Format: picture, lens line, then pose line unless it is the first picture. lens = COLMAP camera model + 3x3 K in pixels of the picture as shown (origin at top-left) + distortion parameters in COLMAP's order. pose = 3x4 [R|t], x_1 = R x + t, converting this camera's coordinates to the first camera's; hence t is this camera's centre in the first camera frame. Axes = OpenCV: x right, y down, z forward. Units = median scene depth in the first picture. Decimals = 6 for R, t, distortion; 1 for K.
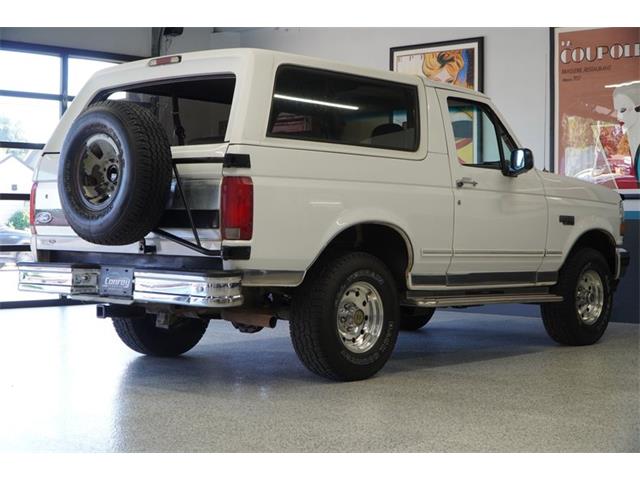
lens RADIAL K [[1190.8, 0, 318.5], [0, 1190.8, 273.0], [0, 0, 1]] dist [-0.187372, -0.393596]
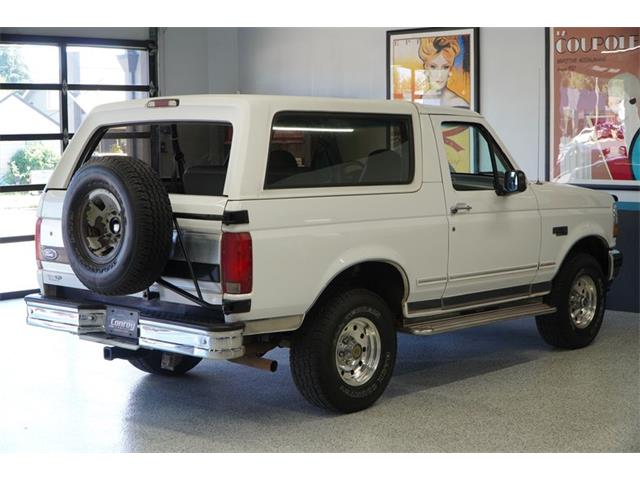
lens RADIAL K [[1190.8, 0, 318.5], [0, 1190.8, 273.0], [0, 0, 1]] dist [-0.187372, -0.393596]
pose [[0.999866, -0.016017, -0.003397, 0.004938], [0.016220, 0.997299, 0.071642, -0.100961], [0.002240, -0.071688, 0.997425, -0.026649]]
